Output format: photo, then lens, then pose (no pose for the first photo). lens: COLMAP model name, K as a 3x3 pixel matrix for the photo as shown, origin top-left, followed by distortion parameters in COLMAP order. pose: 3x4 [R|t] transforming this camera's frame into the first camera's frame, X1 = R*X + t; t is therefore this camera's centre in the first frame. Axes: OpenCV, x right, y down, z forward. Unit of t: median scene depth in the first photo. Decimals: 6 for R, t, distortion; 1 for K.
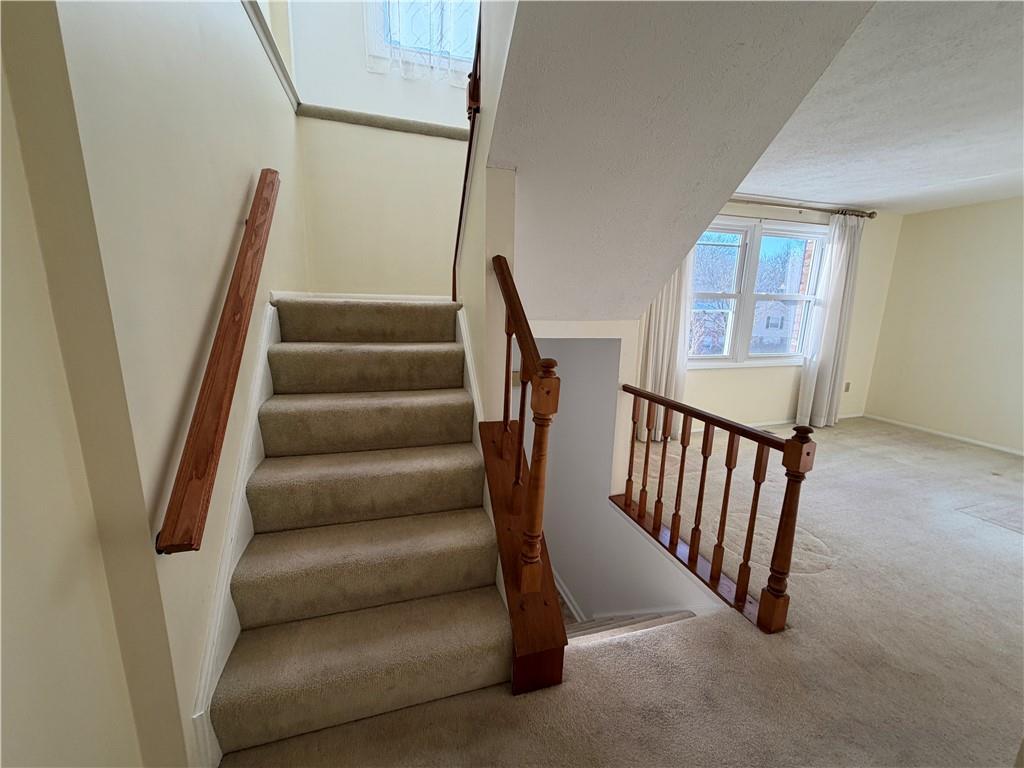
lens RADIAL K [[406.6, 0, 511.1], [0, 406.6, 384.8], [0, 0, 1]] dist [-0.000728, 0.000026]
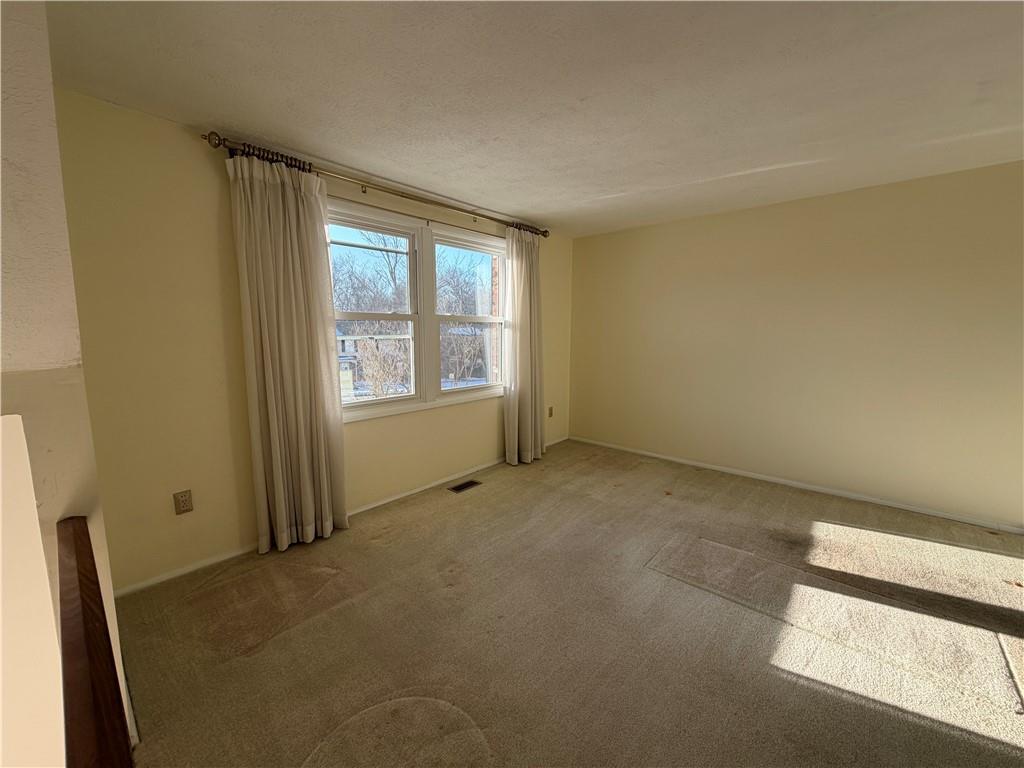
lens RADIAL K [[406.6, 0, 511.1], [0, 406.6, 384.8], [0, 0, 1]] dist [-0.000728, 0.000026]
pose [[0.856099, -0.088813, 0.509124, 0.306536], [0.120992, 0.992189, -0.030369, -0.045361], [-0.502450, 0.087598, 0.860157, 0.252805]]
